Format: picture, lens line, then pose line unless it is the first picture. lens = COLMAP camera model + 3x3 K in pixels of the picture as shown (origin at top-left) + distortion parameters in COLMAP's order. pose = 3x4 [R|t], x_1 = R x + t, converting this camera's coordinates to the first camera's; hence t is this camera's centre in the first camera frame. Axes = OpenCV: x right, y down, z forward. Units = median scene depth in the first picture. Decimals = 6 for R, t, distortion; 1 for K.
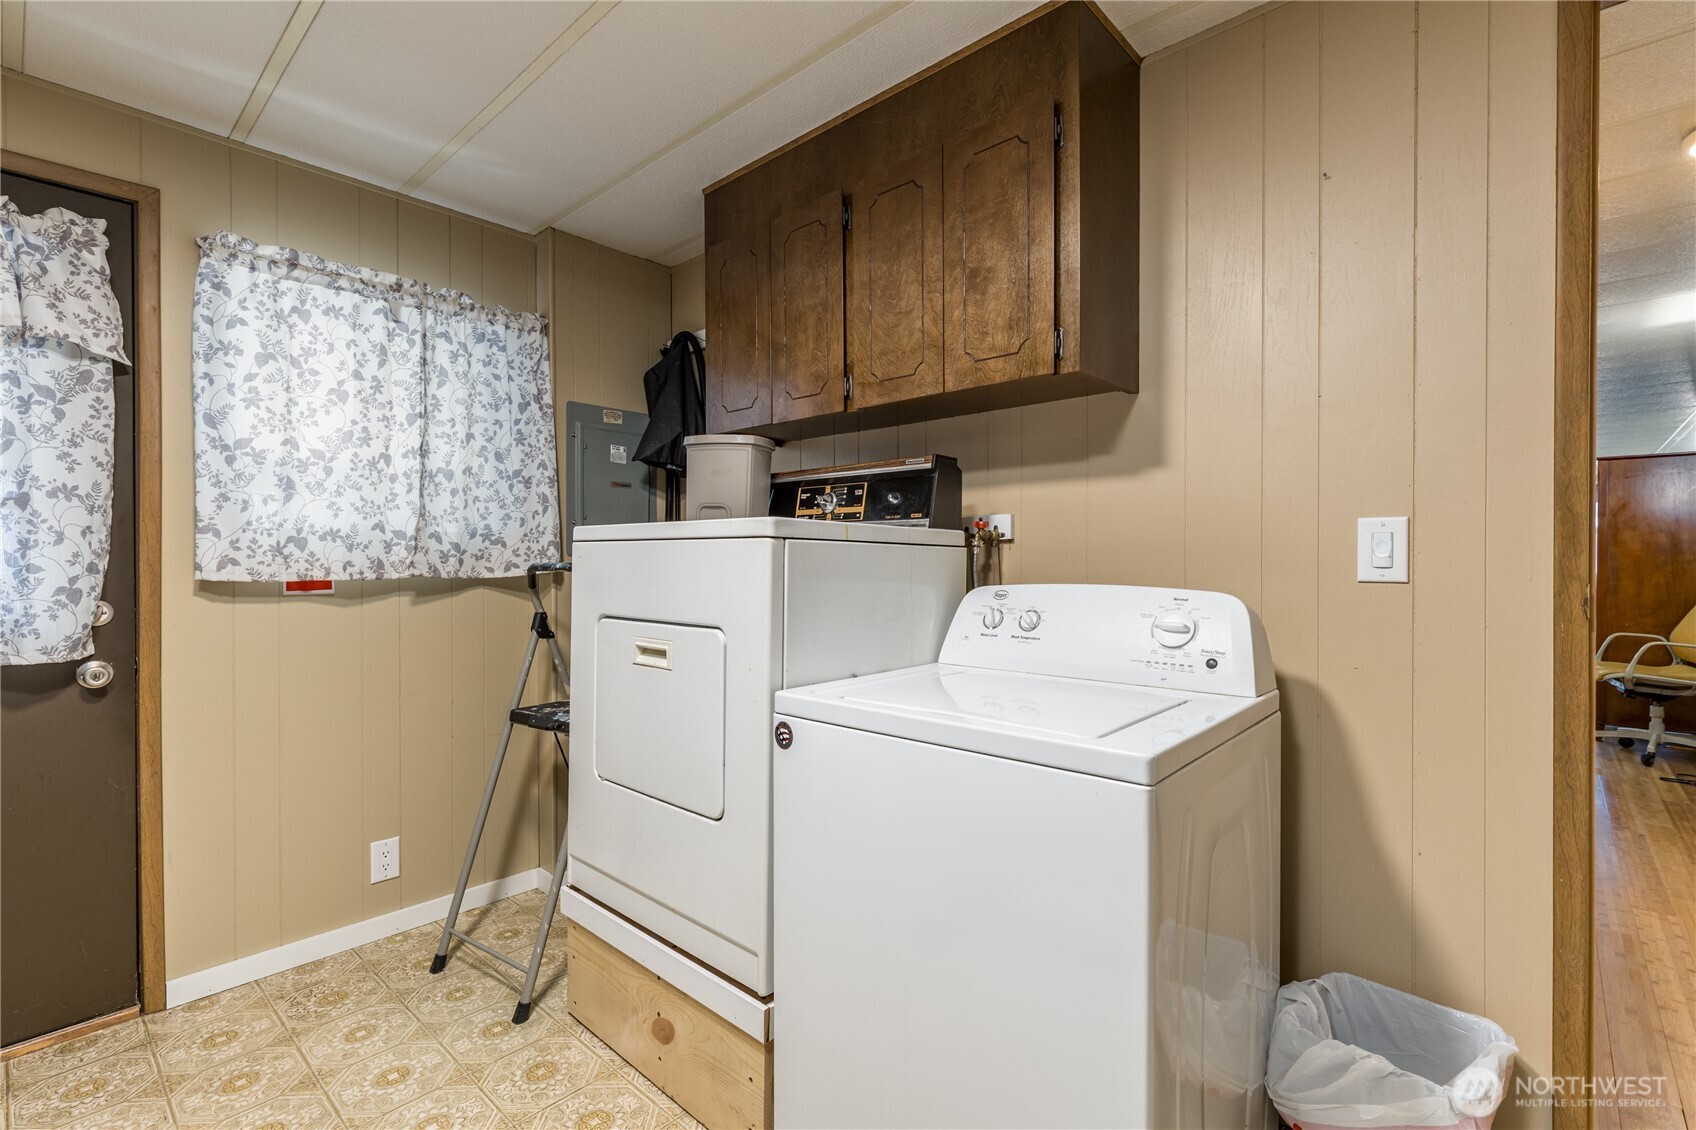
lens RADIAL K [[760.5, 0, 849.9], [0, 760.5, 562.7], [0, 0, 1]] dist [0.000921, 0.000246]
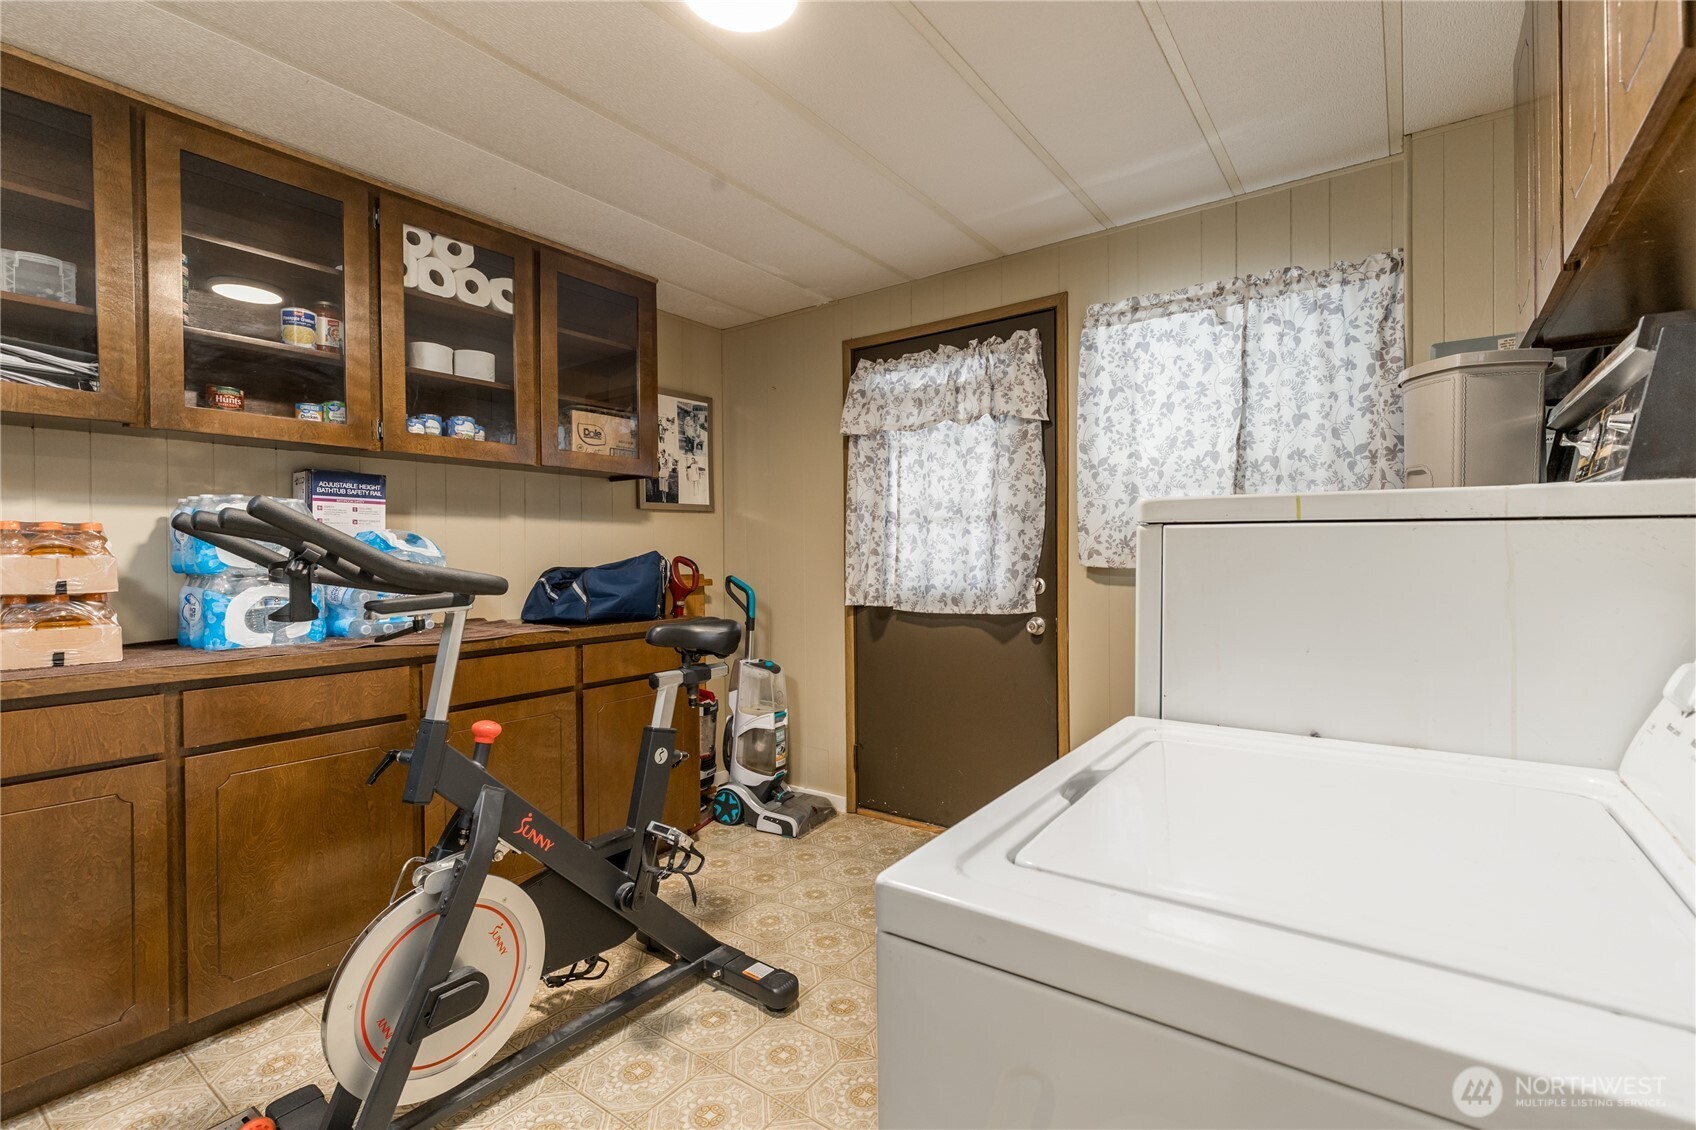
lens RADIAL K [[760.5, 0, 849.2], [0, 760.5, 561.7], [0, 0, 1]] dist [0.000921, 0.000246]
pose [[0.103663, 0.011588, -0.994545, 0.439080], [0.004367, 0.999917, 0.012106, -0.002708], [0.994603, -0.005598, 0.103604, 0.410866]]
